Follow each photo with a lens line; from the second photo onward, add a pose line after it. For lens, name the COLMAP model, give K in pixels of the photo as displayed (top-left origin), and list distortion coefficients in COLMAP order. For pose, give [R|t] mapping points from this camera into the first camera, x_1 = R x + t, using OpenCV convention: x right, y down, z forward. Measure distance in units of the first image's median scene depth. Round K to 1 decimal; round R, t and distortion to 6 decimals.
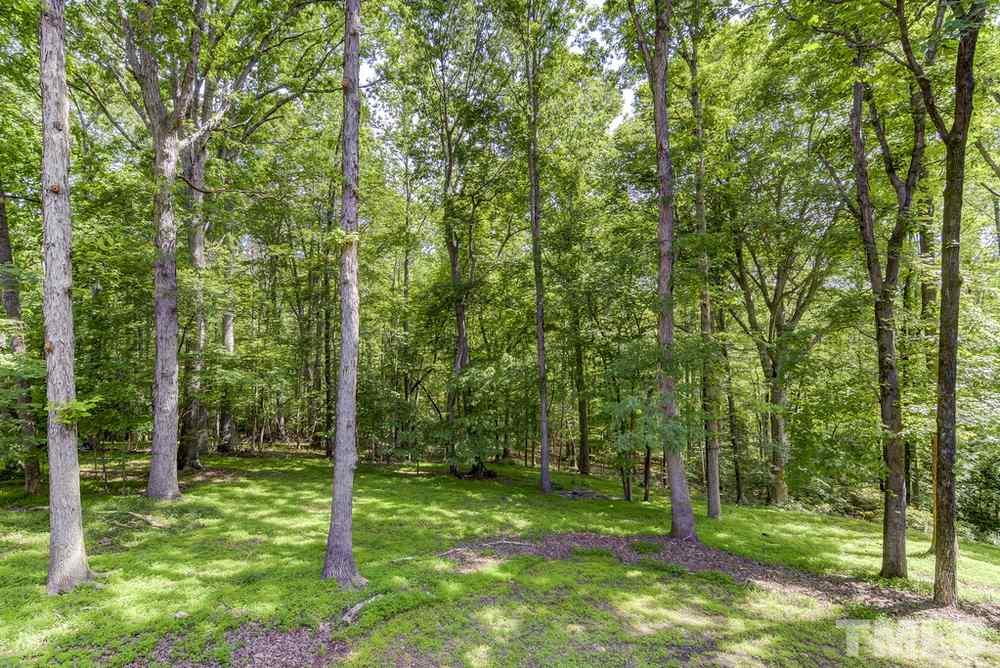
lens RADIAL K [[498.2, 0, 500.0], [0, 498.2, 334.0], [0, 0, 1]] dist [-0.002872, -0.000686]
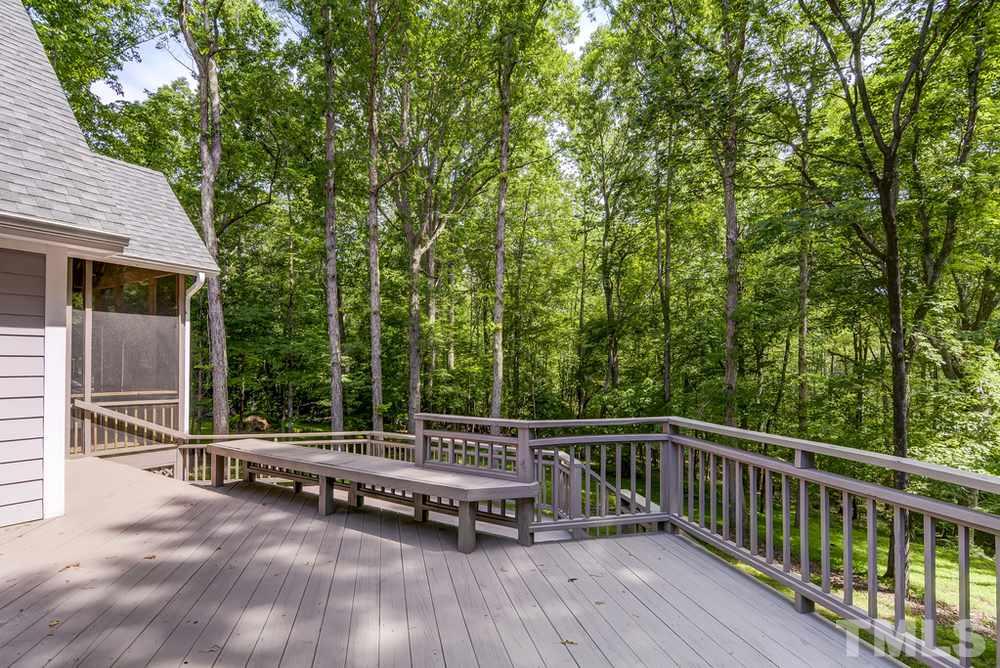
lens RADIAL K [[498.2, 0, 500.0], [0, 498.2, 334.0], [0, 0, 1]] dist [-0.002872, -0.000686]
pose [[0.916958, -0.008844, -0.398886, 0.349797], [0.002372, 0.999857, -0.016716, -0.095823], [0.398977, 0.014382, 0.916848, -0.562650]]
